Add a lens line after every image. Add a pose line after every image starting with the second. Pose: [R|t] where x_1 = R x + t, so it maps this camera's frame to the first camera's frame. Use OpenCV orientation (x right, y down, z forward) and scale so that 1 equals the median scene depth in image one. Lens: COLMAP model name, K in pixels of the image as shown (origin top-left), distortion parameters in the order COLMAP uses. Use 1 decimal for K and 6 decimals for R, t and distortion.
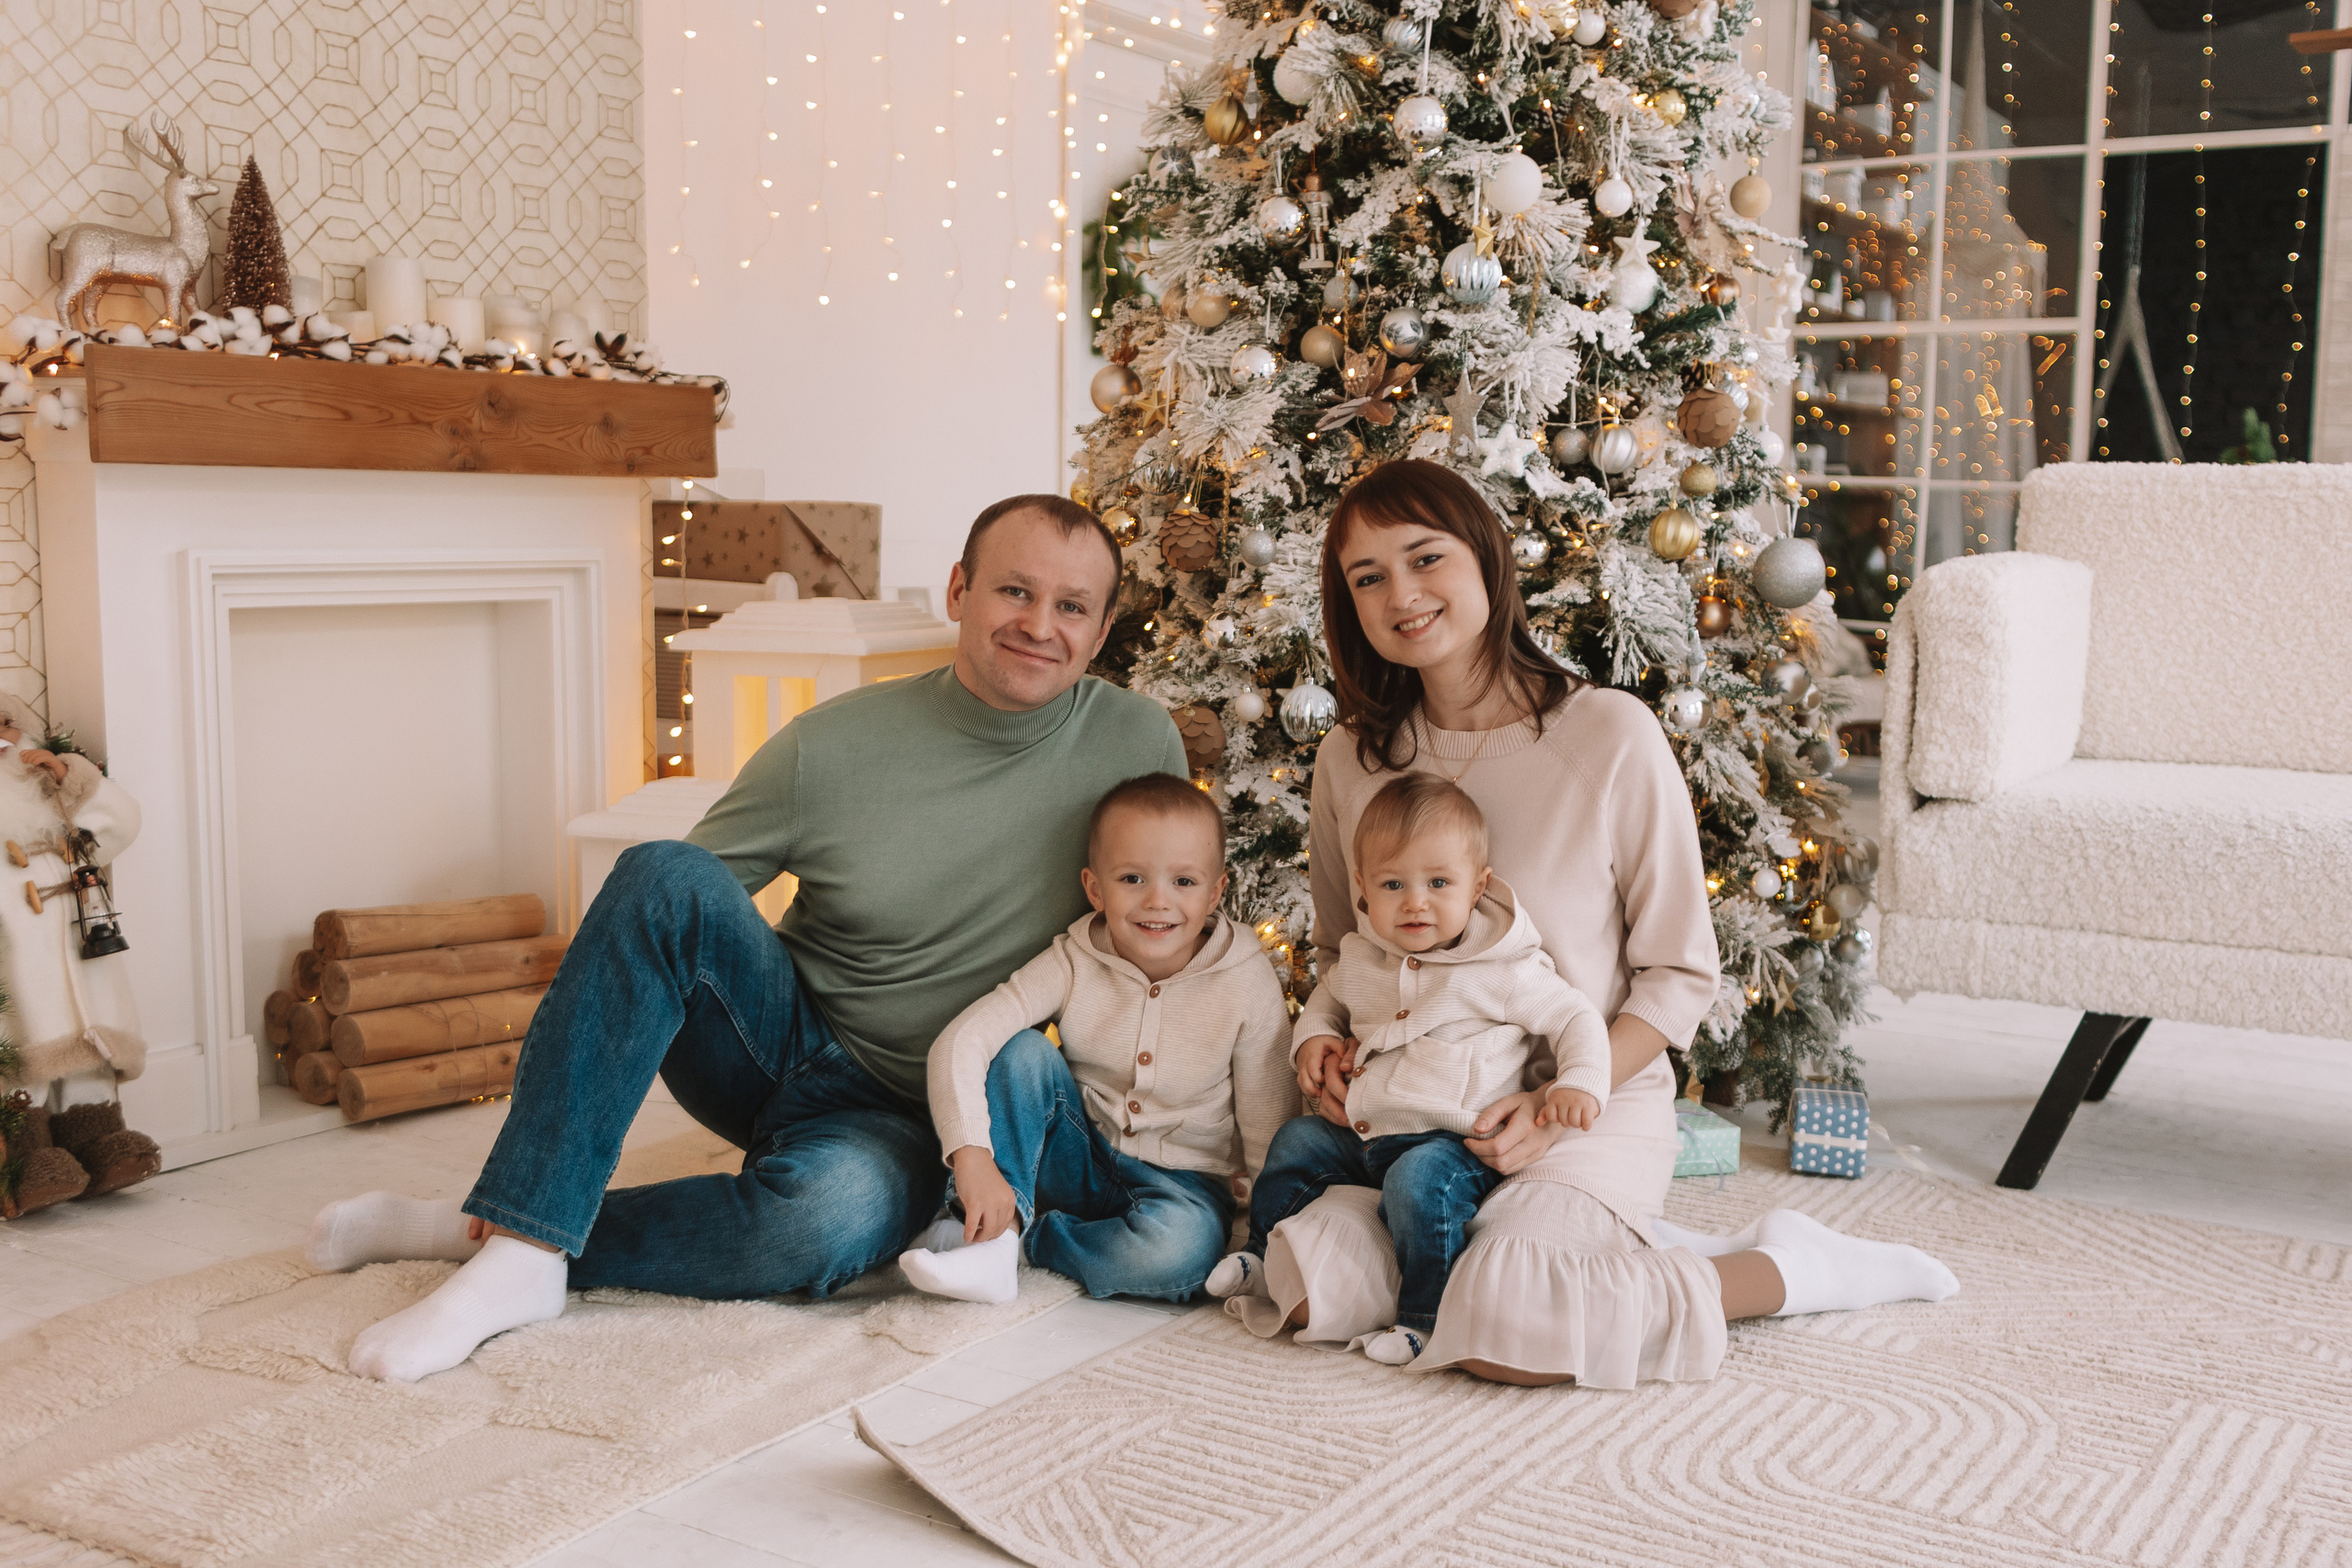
lens RADIAL K [[2394.4, 0, 1286.7], [0, 2394.4, 776.6], [0, 0, 1]] dist [0.005220, 0.017697]
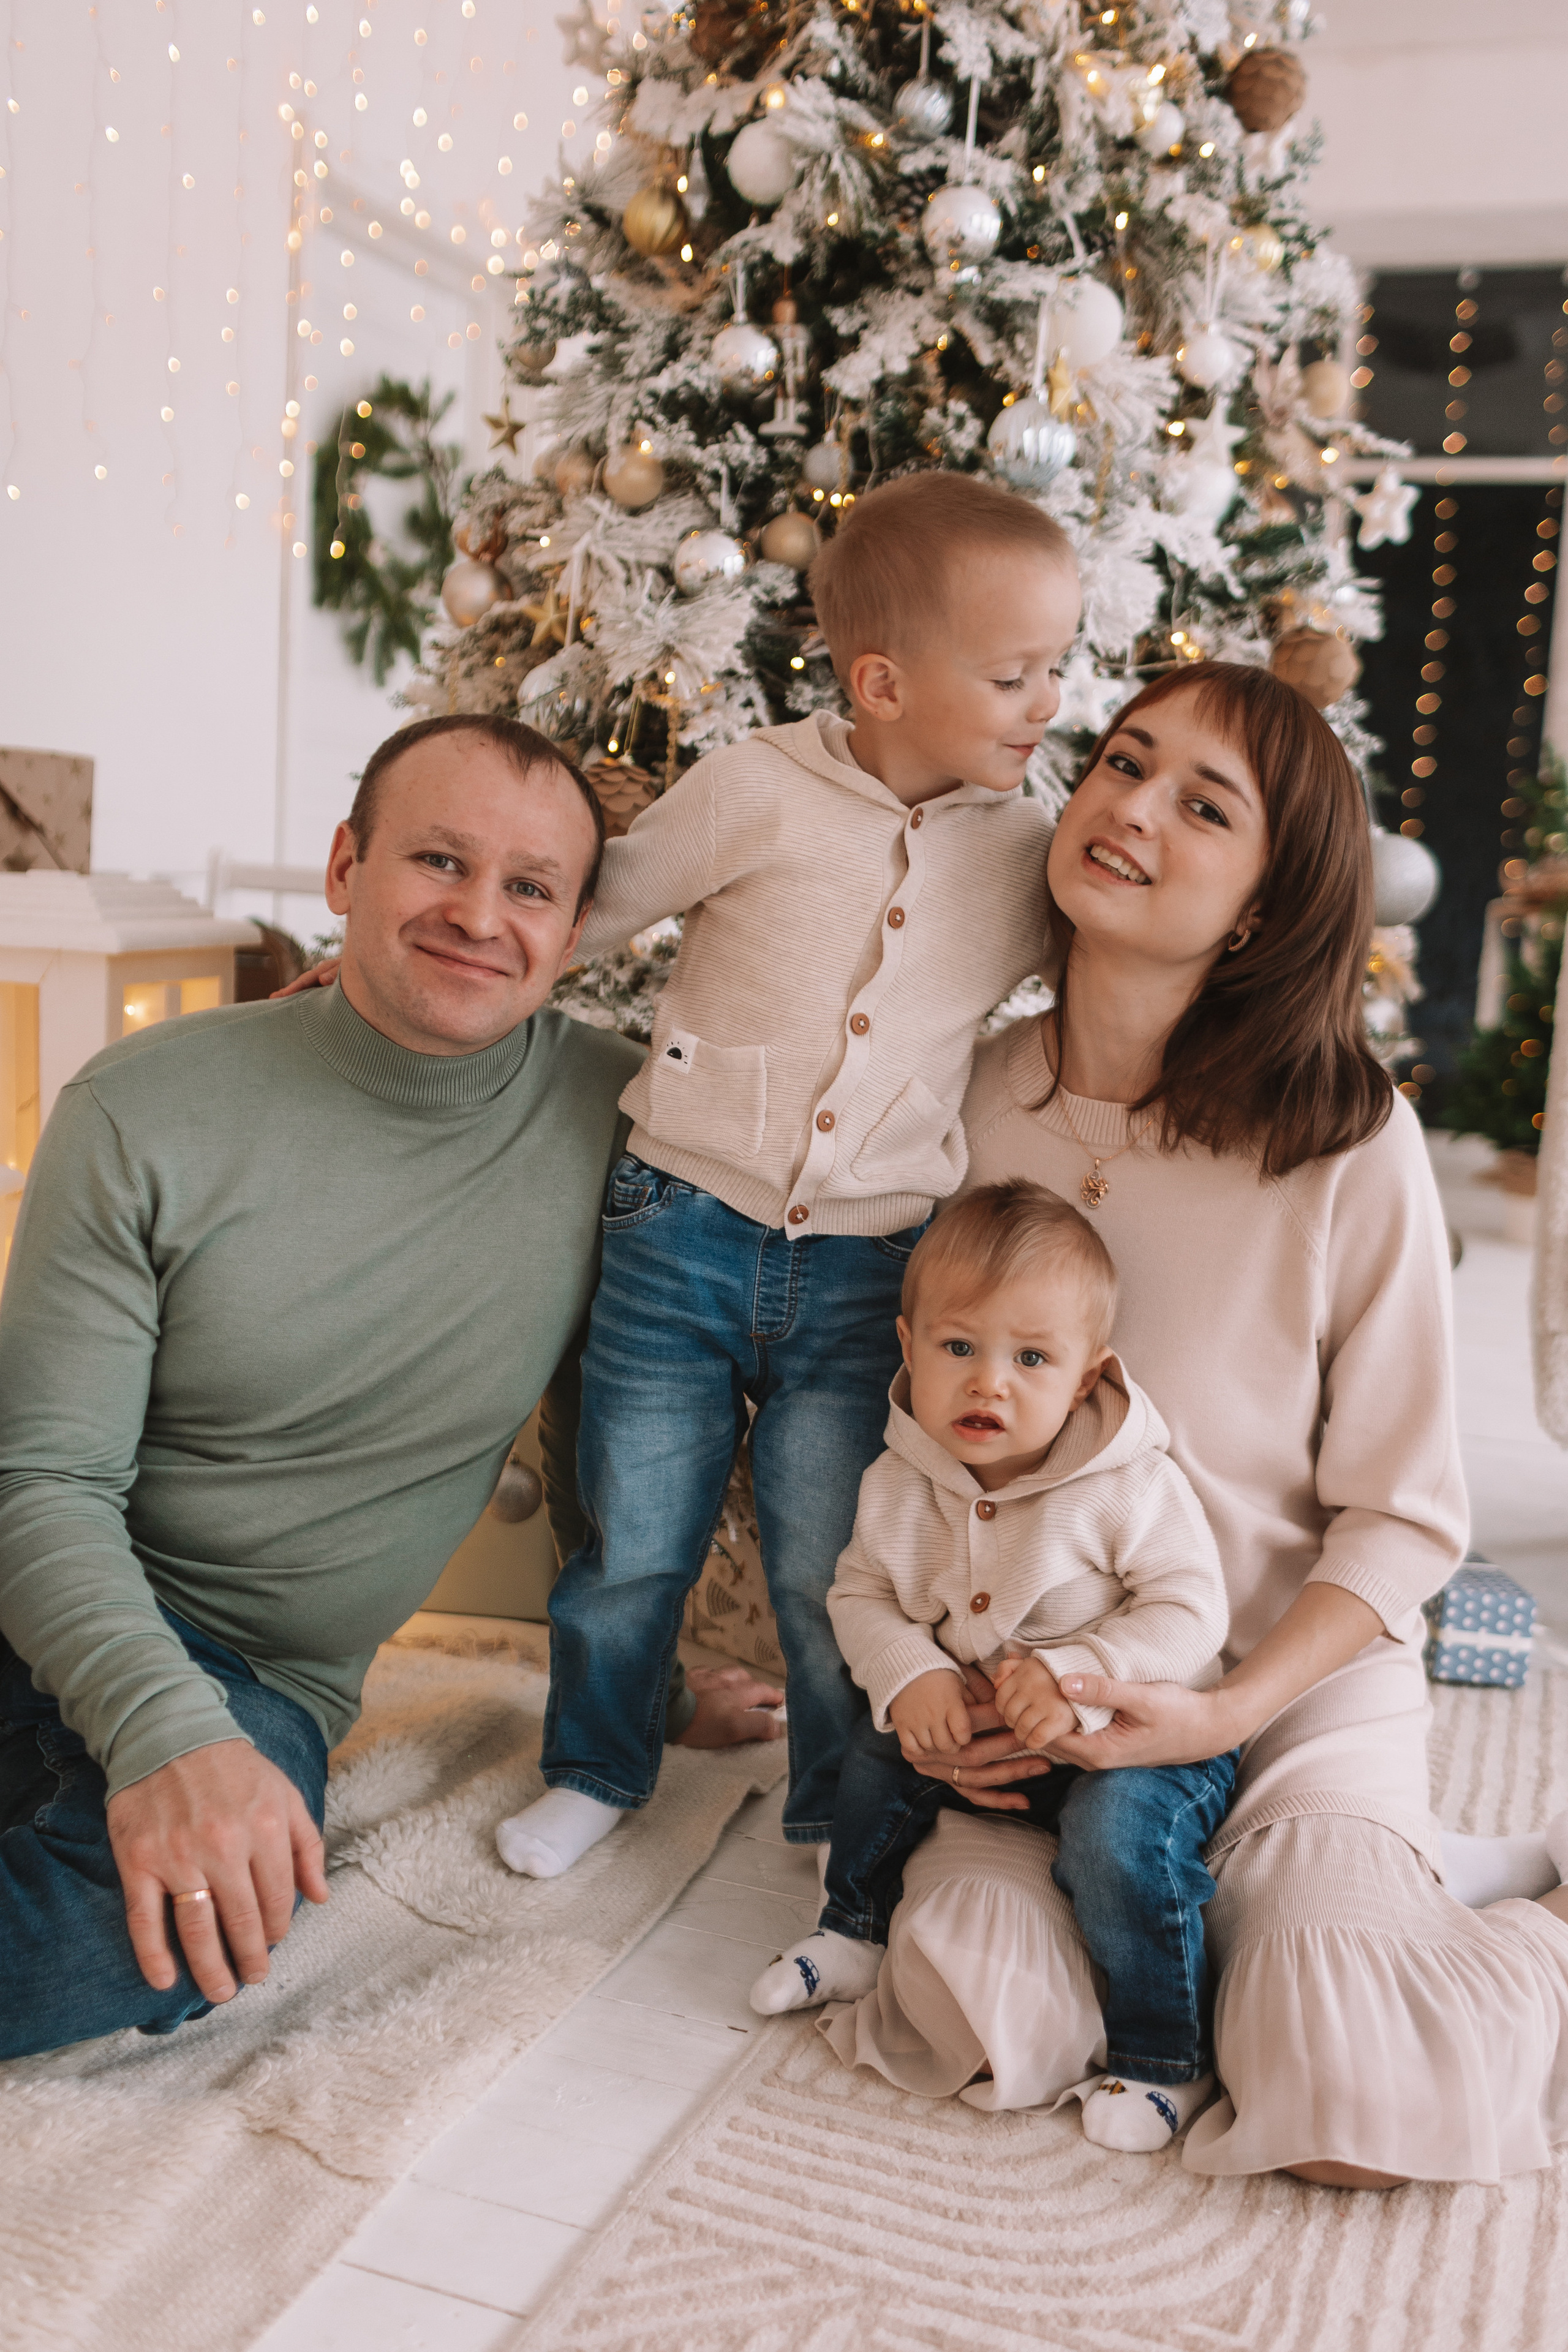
lens RADIAL K [[2210.3, 0, 816.7], [0, 2210.3, 1184.5], [0, 0, 1]] dist [-0.006900, -0.005367]
pose [[0.980825, 0.009555, 0.194657, -0.108631], [-0.018805, 0.998777, 0.045724, -0.017360], [-0.193982, -0.048508, 0.979805, 0.344597]]
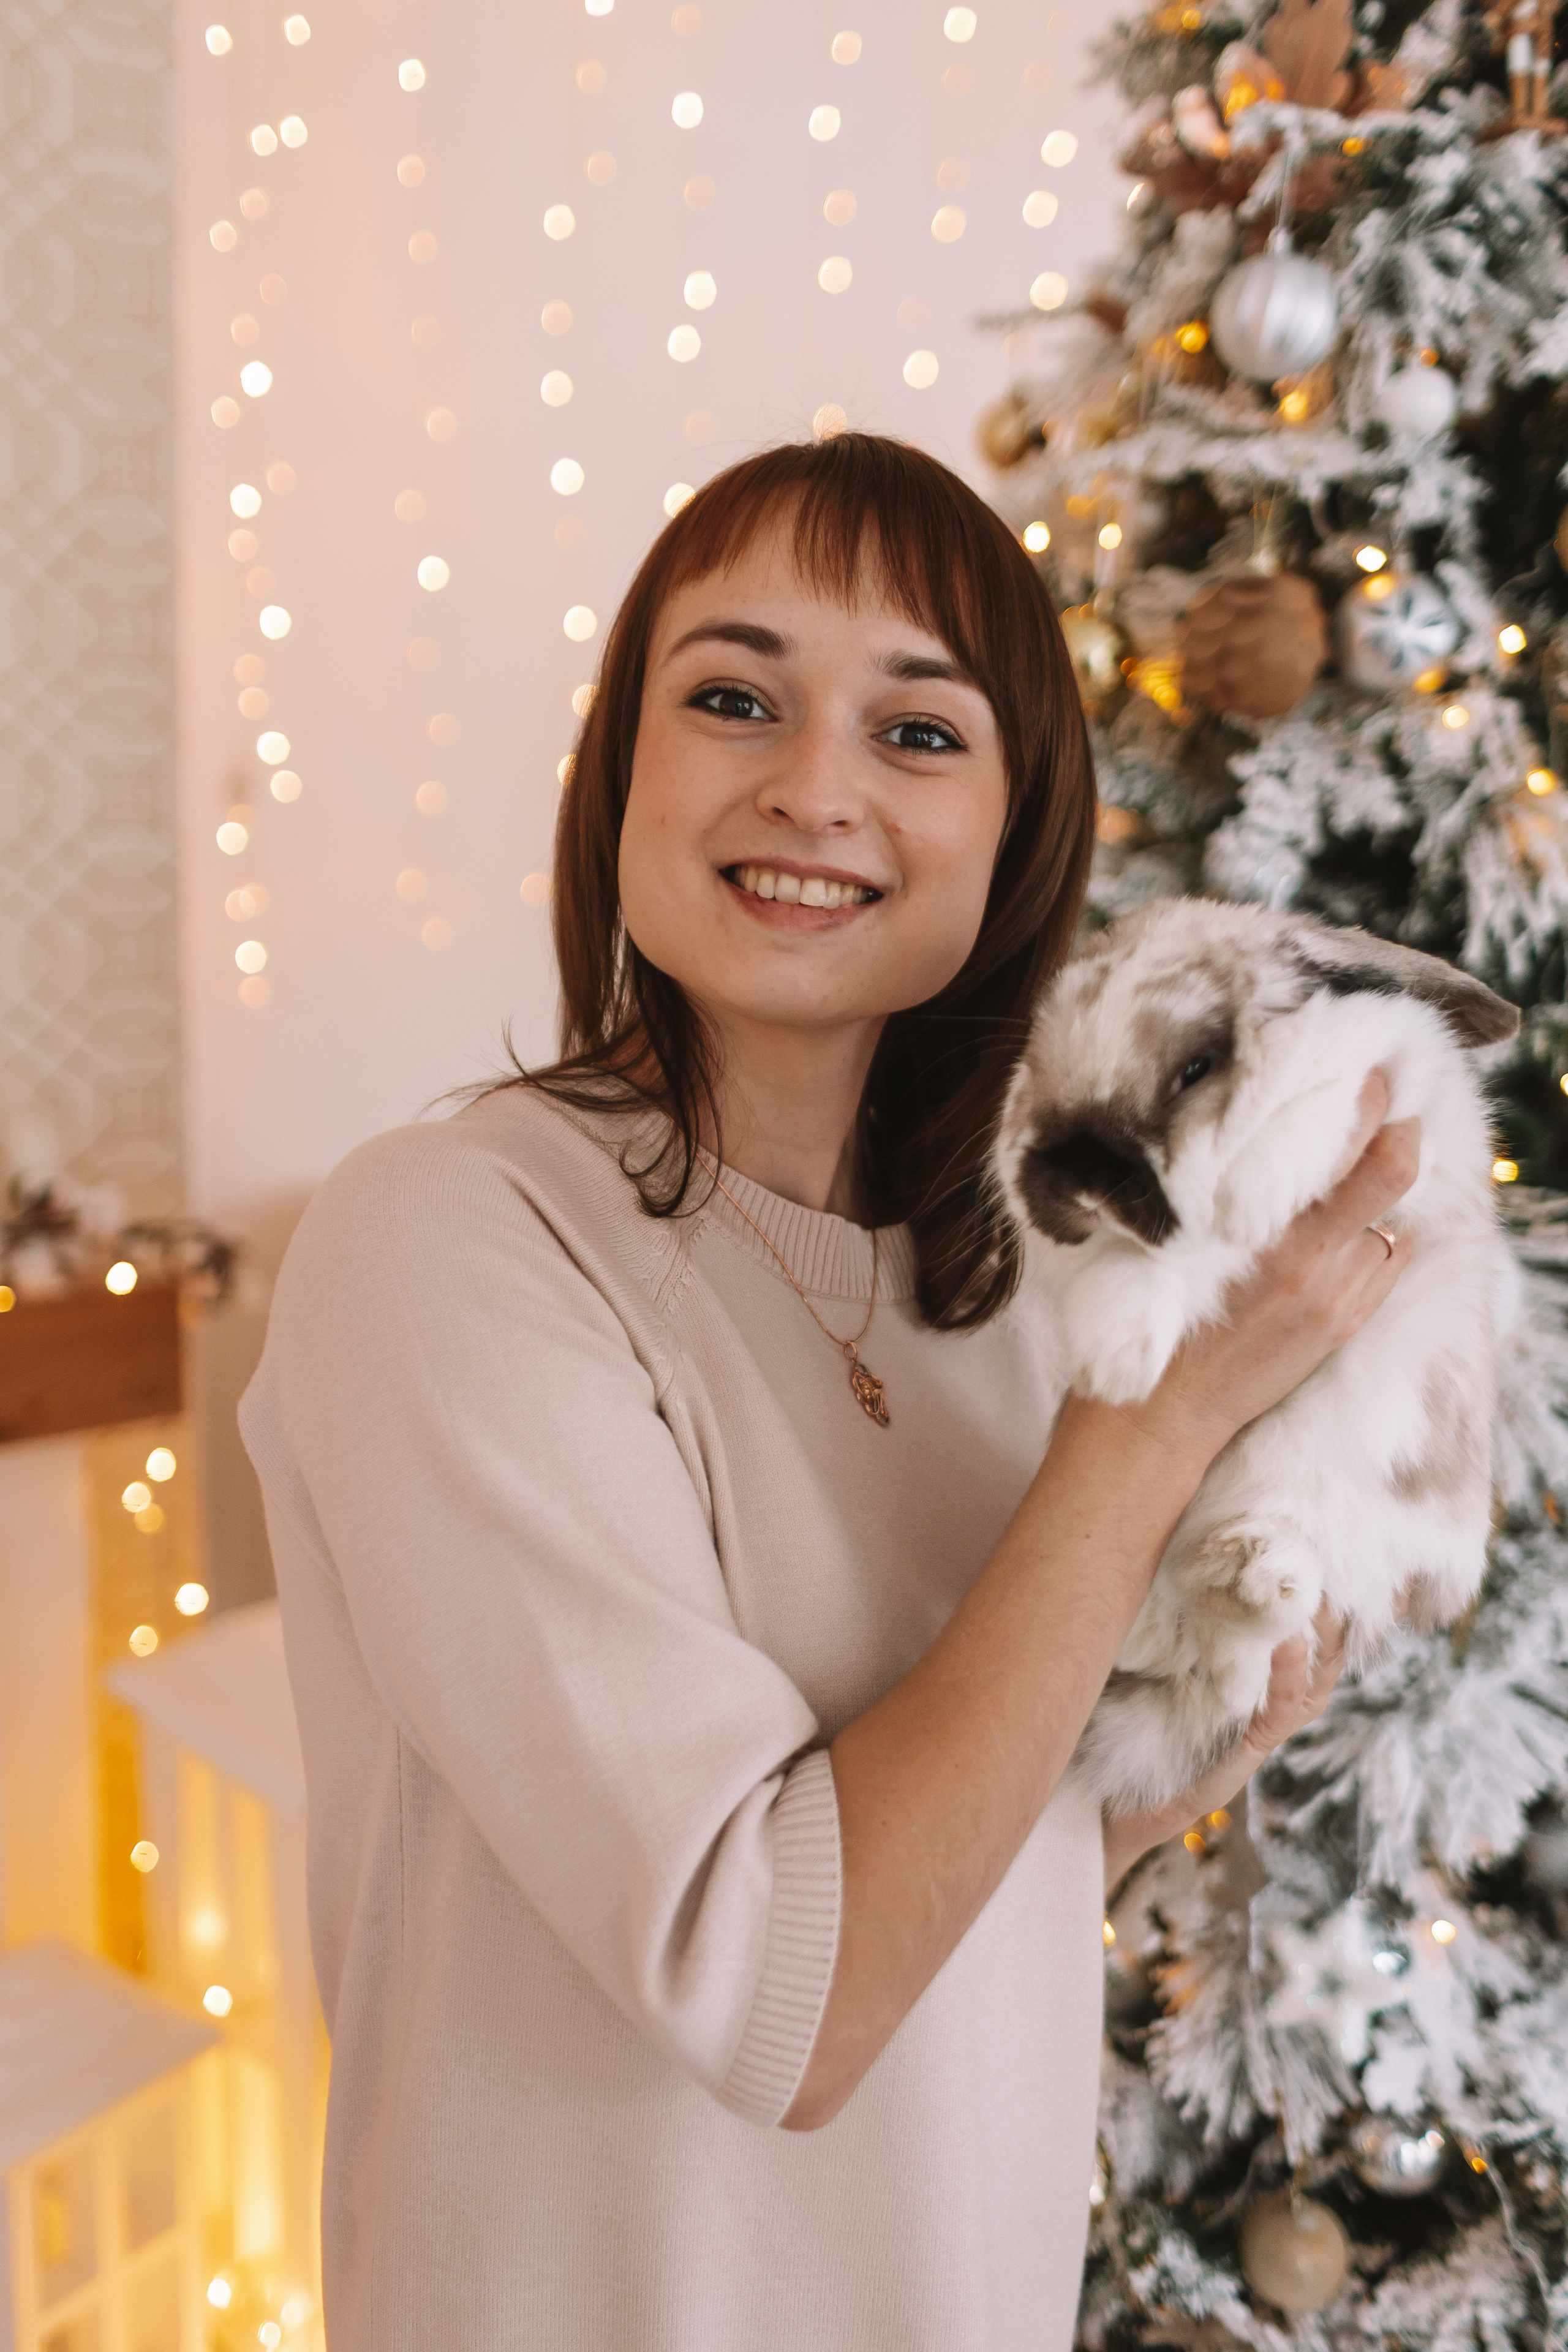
lens RADIAL K [[2249.2, 0, 789.1], [0, 2249.2, 1167.2], [0, 0, 1]] dist [0.004798, -0.001083]
pose [[0.928794, 0.105534, -0.355252, 0.121742], [-0.072791, 0.991874, 0.104344, -0.294837], [0.363377, -0.071055, 0.928928, 0.591548]]
